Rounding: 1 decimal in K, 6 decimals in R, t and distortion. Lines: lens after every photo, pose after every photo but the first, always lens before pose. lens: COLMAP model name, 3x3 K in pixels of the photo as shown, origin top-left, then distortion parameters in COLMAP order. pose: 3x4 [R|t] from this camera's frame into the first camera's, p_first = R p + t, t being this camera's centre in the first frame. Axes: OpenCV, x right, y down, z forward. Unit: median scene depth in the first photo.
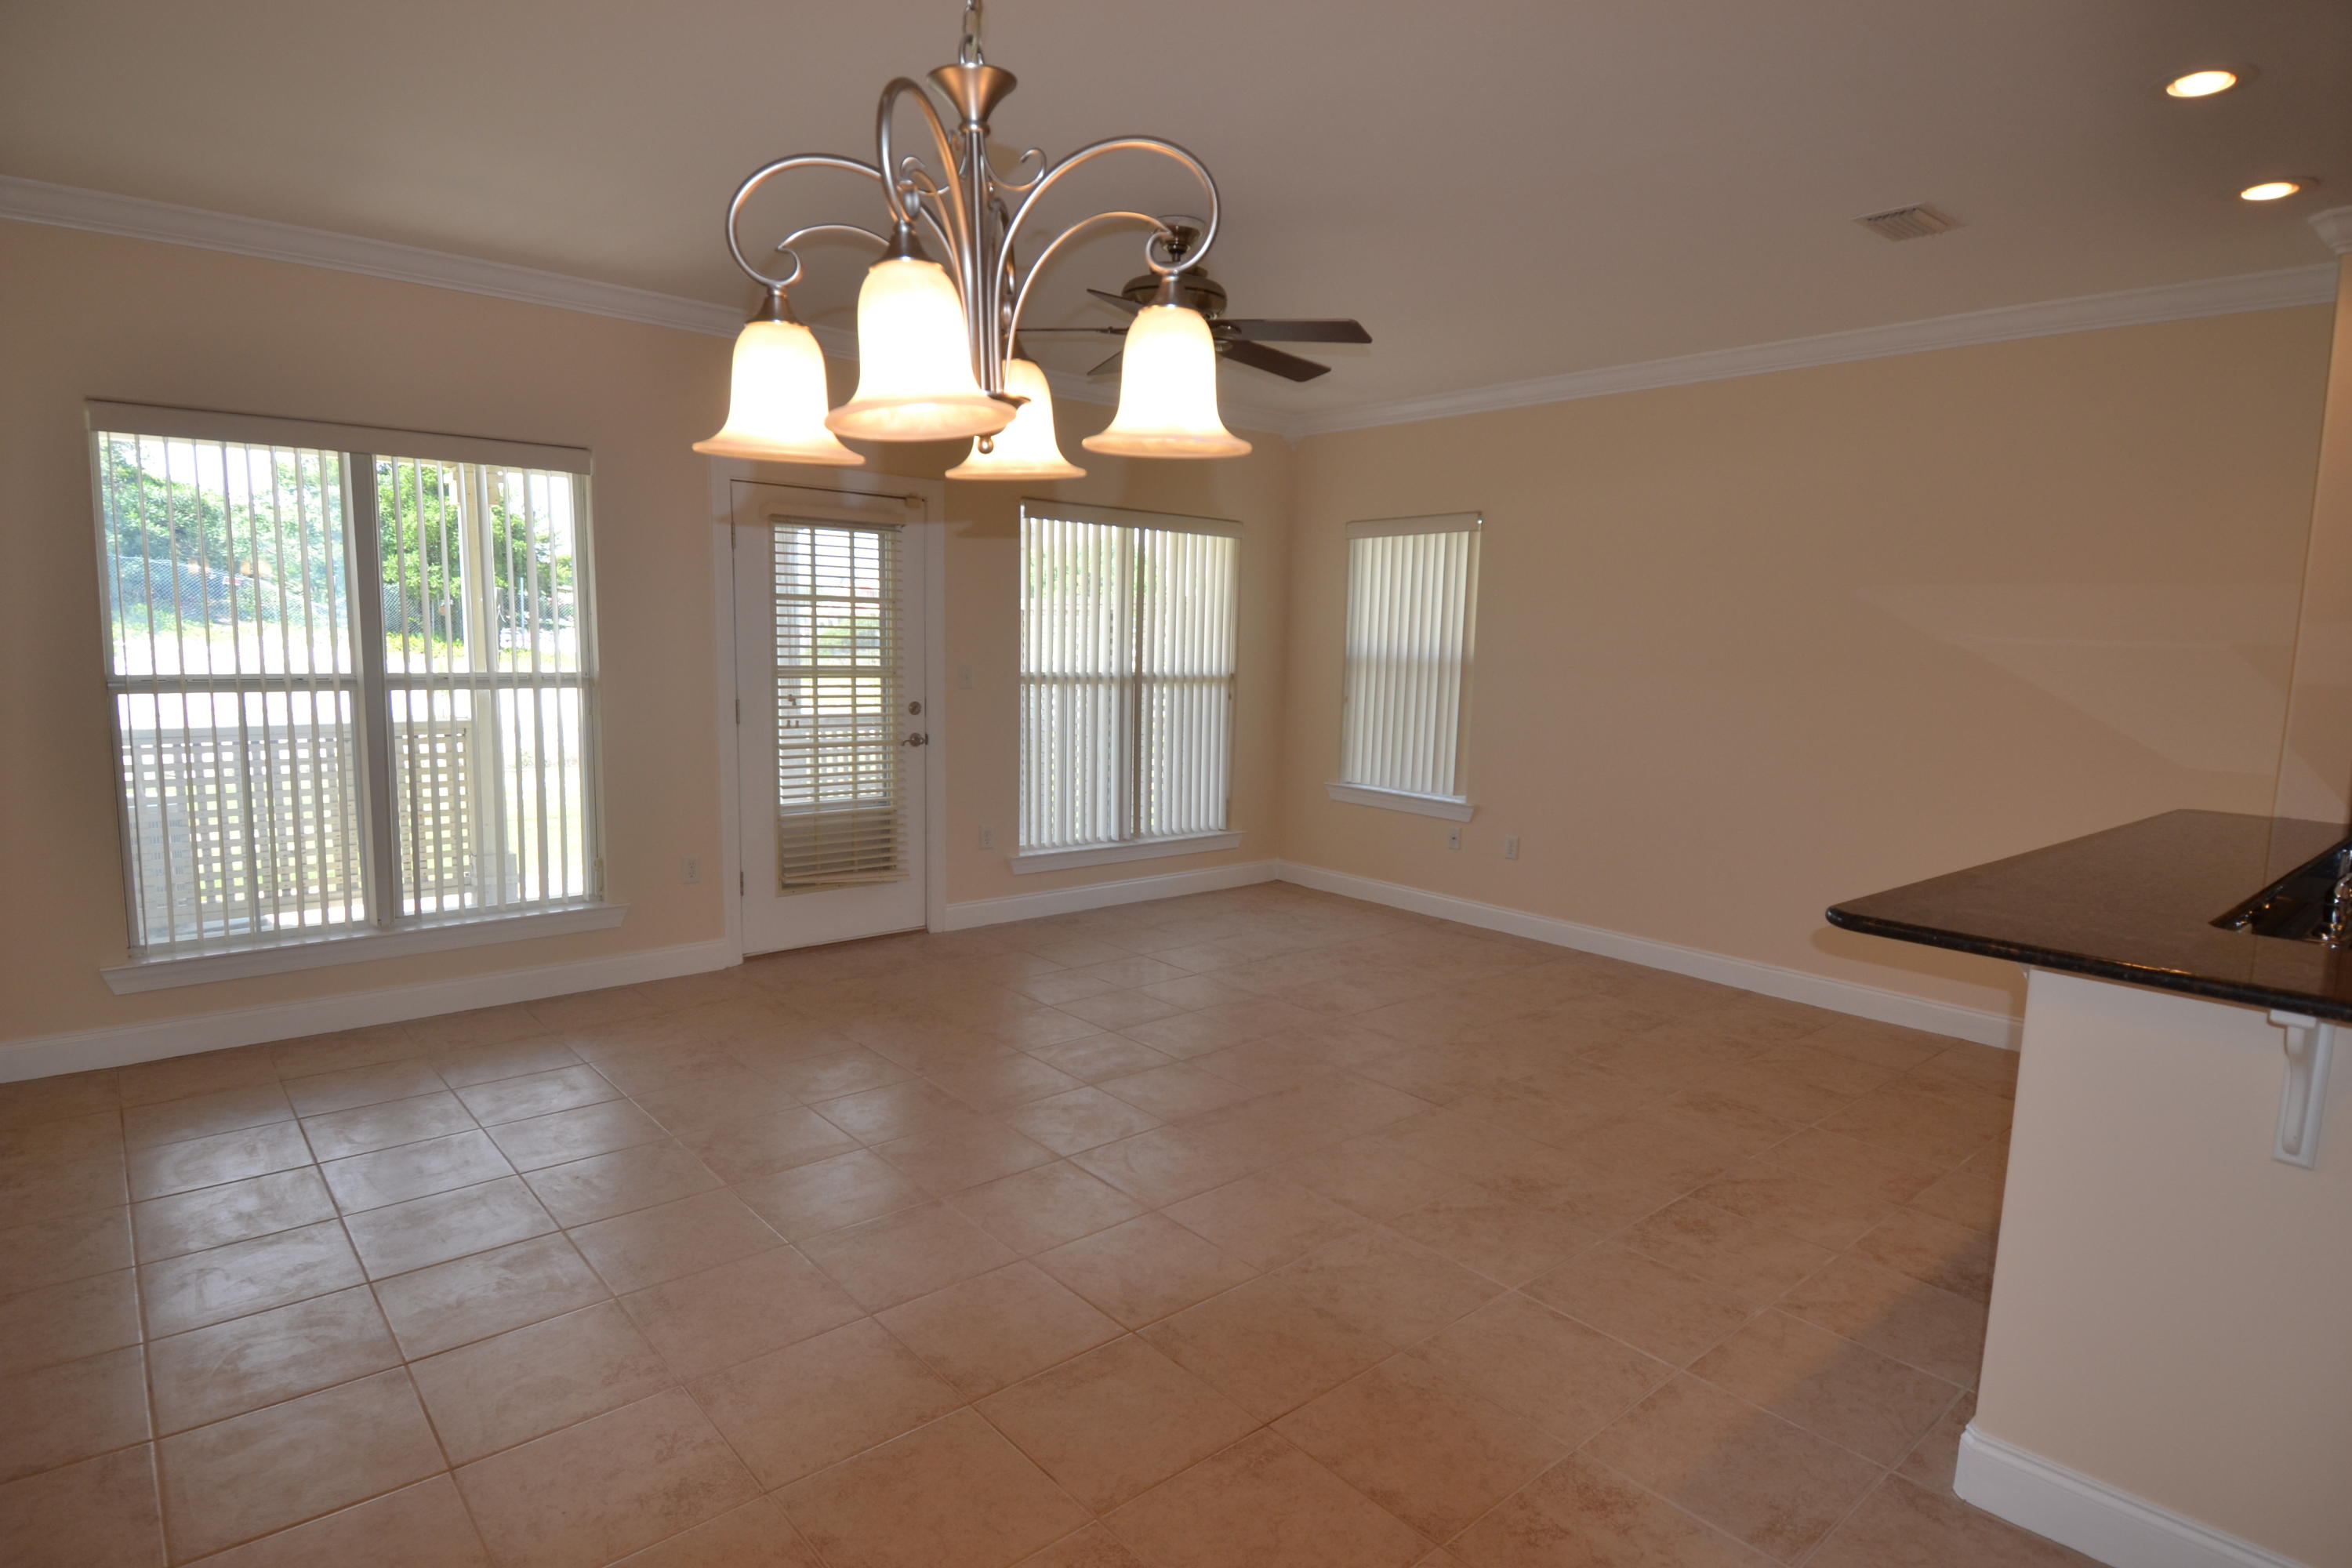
lens RADIAL K [[1248.9, 0, 1168.1], [0, 1248.9, 780.7], [0, 0, 1]] dist [0.009317, -0.000361]
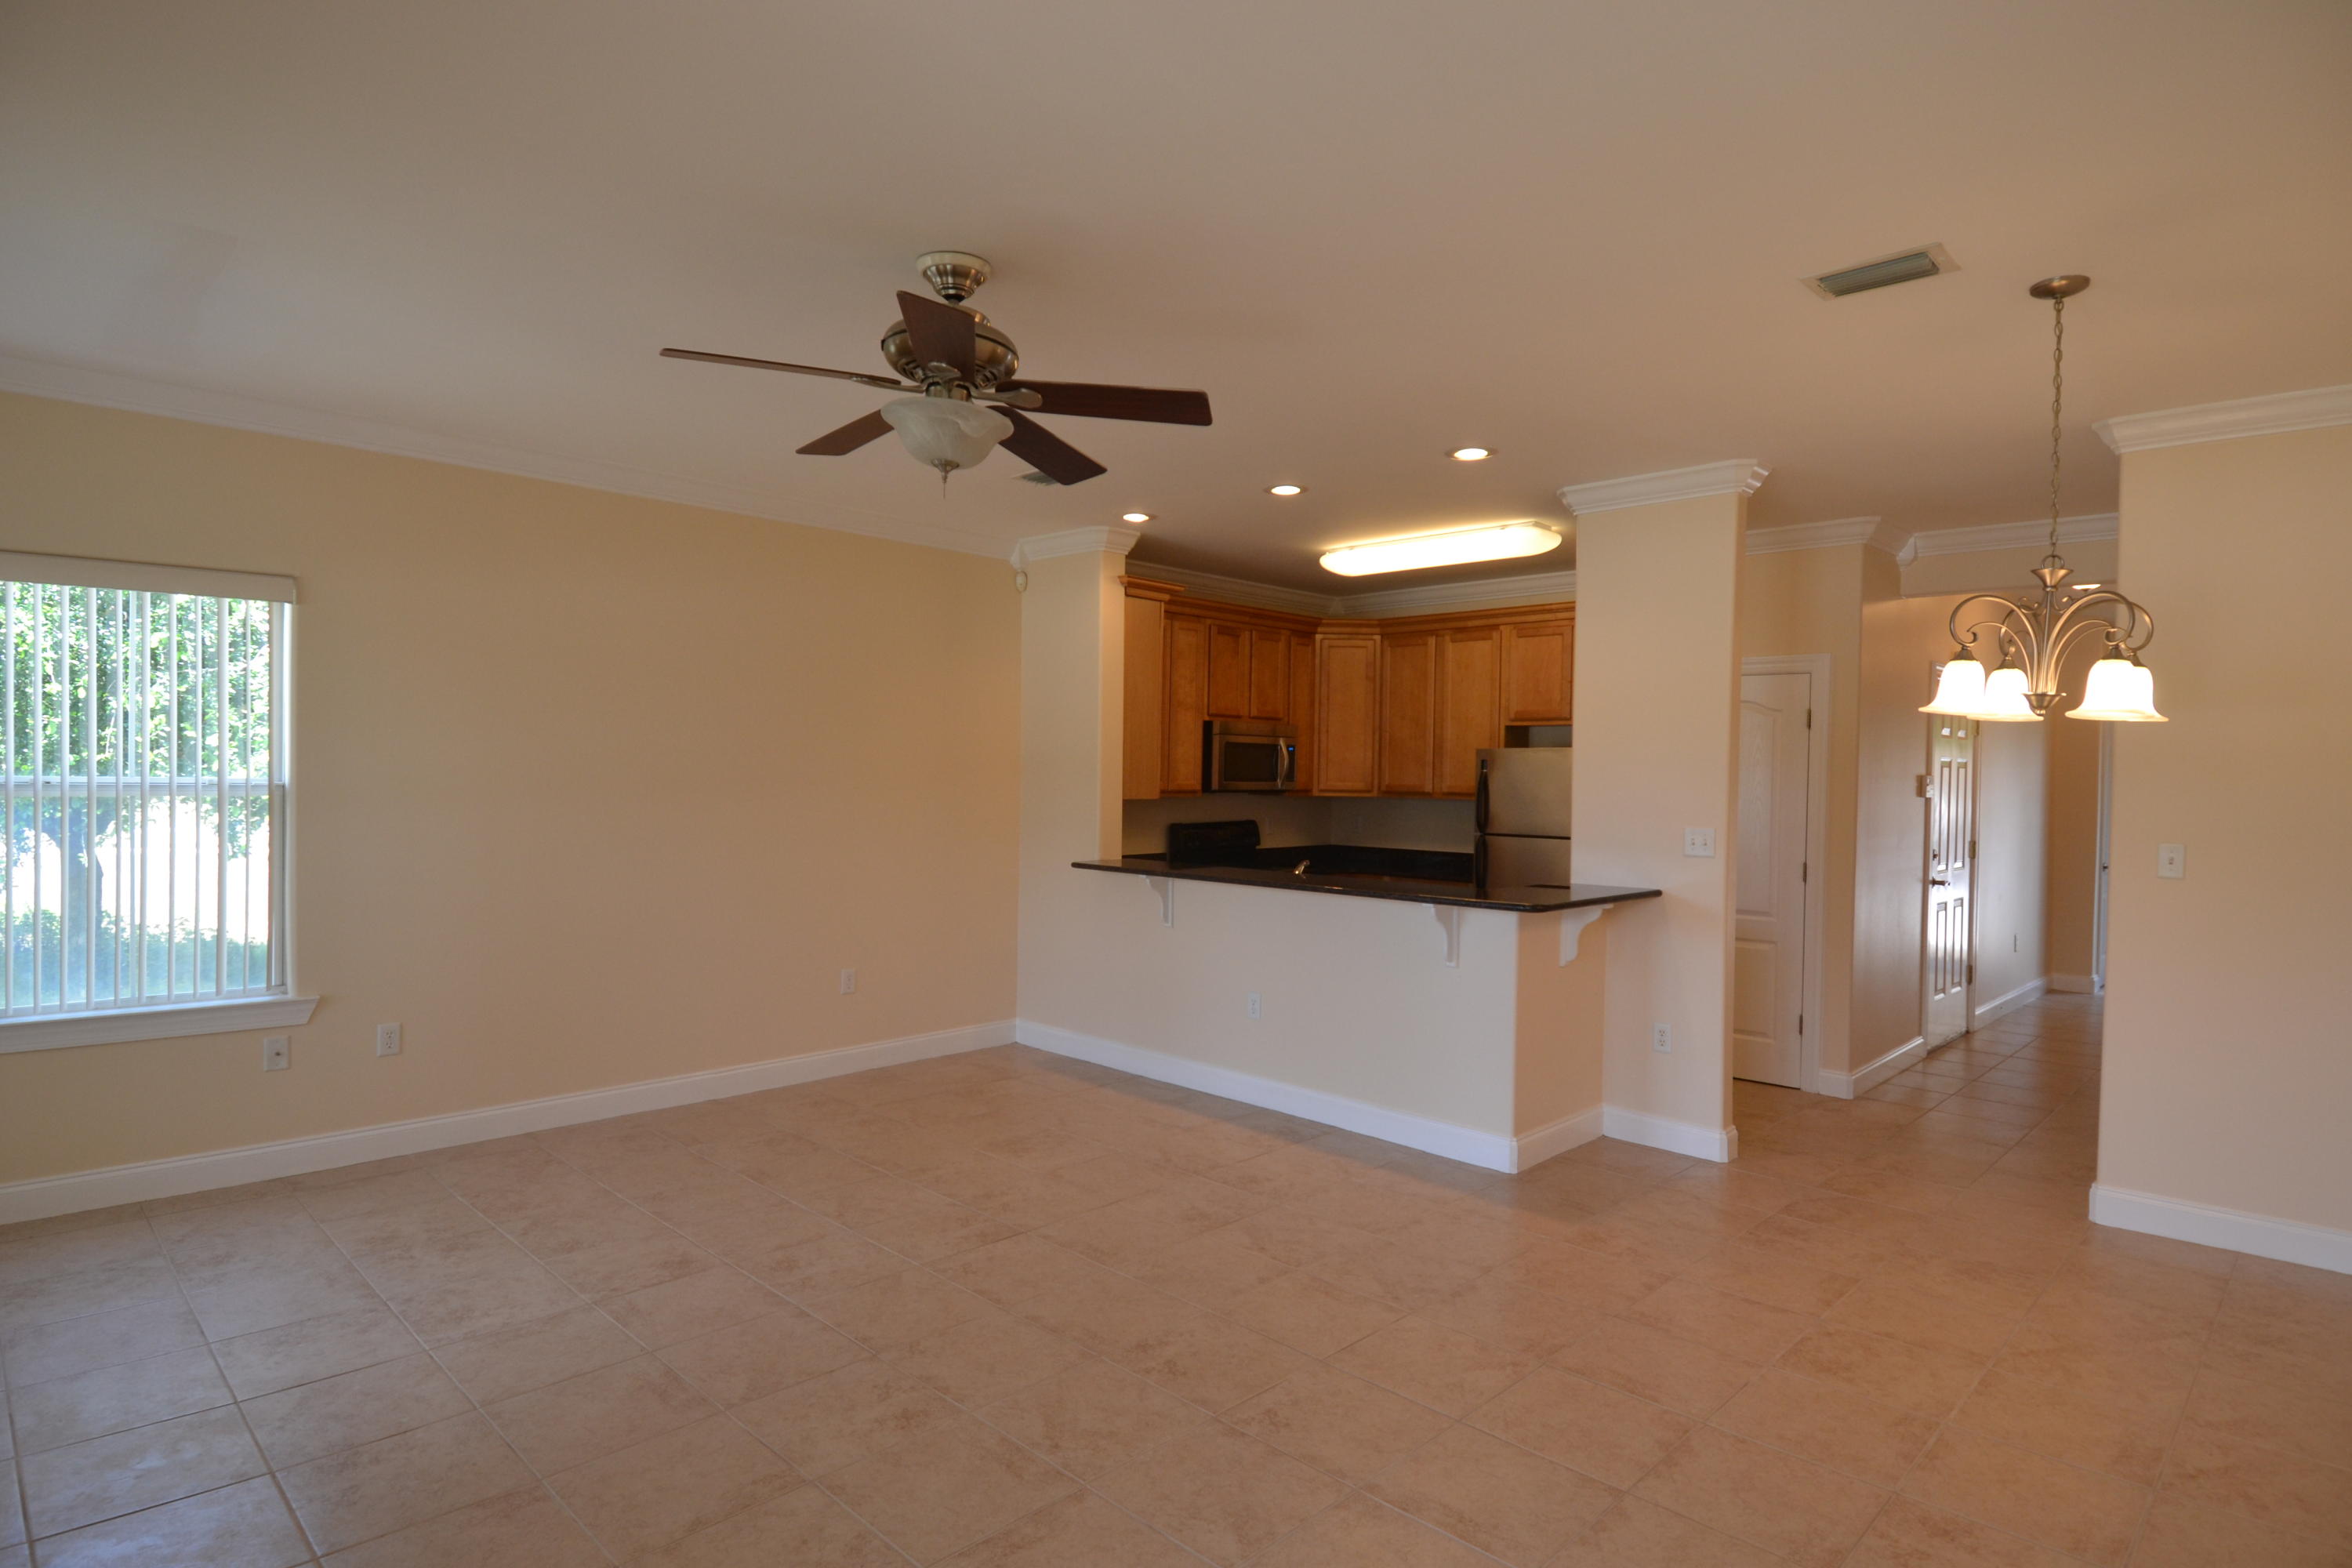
lens RADIAL K [[1248.9, 0, 1168.1], [0, 1248.9, 780.7], [0, 0, 1]] dist [0.009317, -0.000361]
pose [[-0.073735, -0.035020, 0.996663, -0.728127], [0.103342, 0.993735, 0.042562, -0.122467], [-0.991909, 0.106136, -0.069654, 0.859173]]
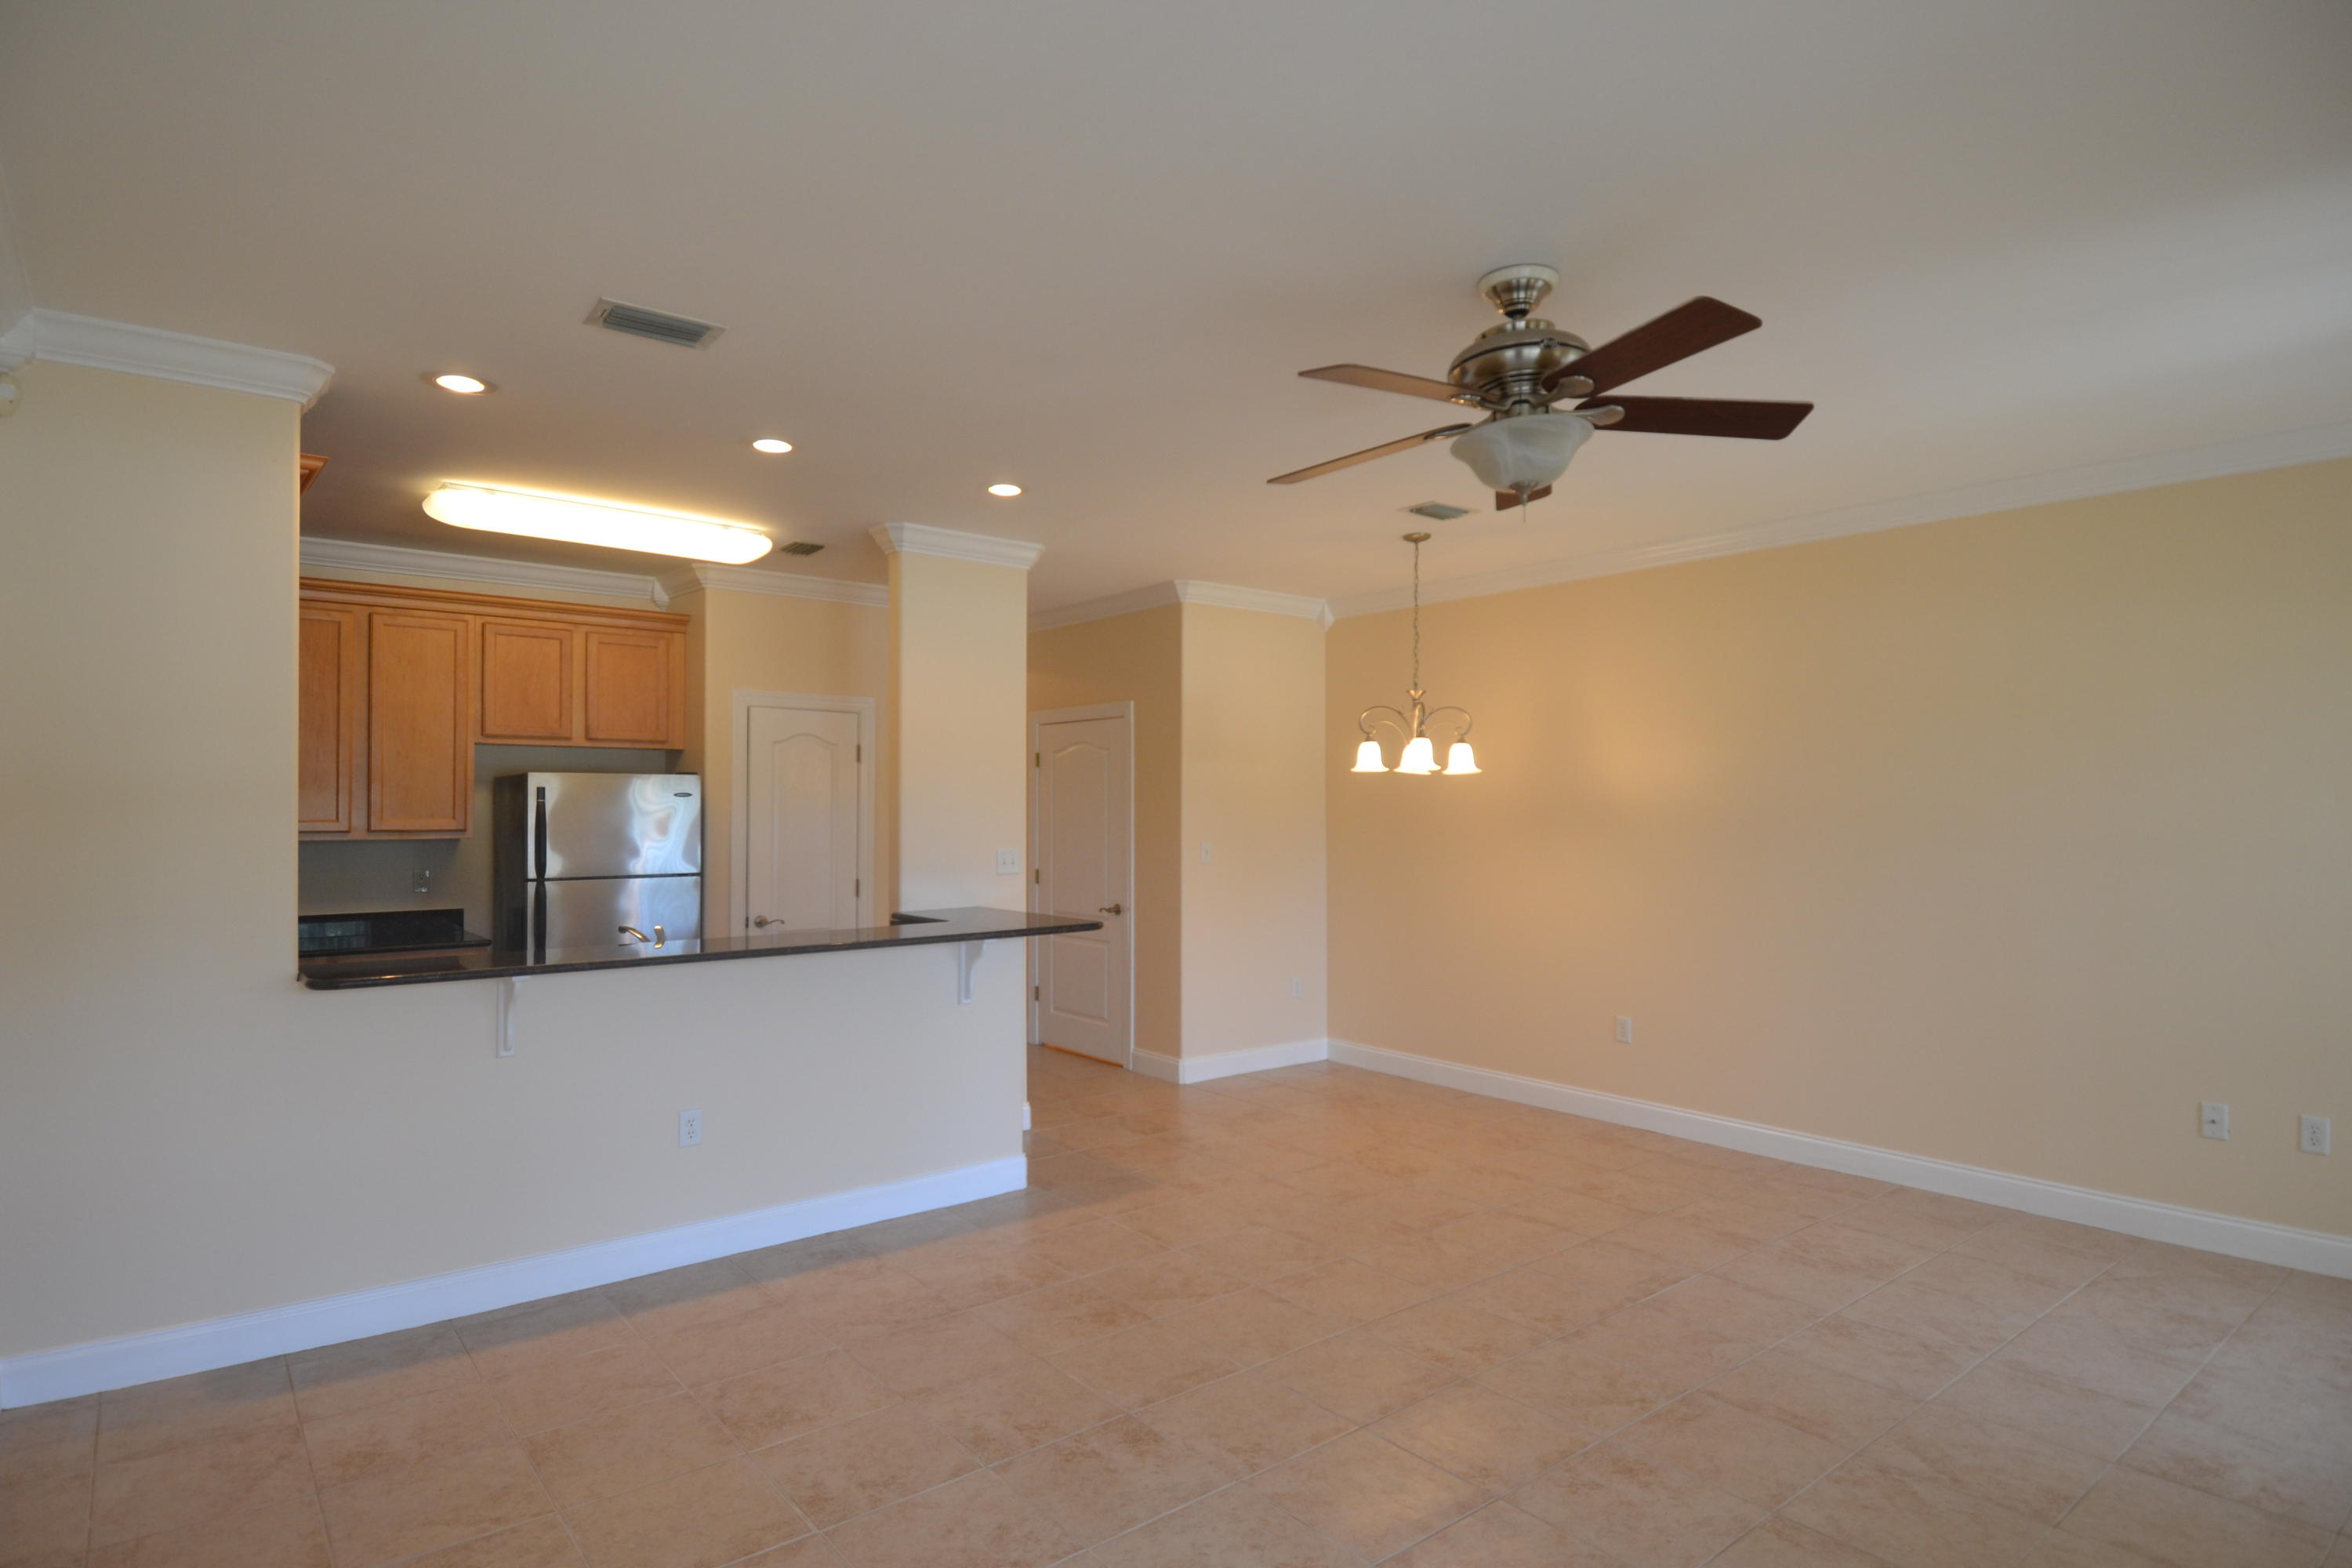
lens RADIAL K [[1251.4, 0, 1176.0], [0, 1251.4, 784.0], [0, 0, 1]] dist [0.070642, -0.059511]
pose [[-0.999020, -0.027823, 0.034429, 0.161448], [-0.024011, 0.994016, 0.106567, -0.197984], [-0.037188, 0.105636, -0.993709, 1.626805]]
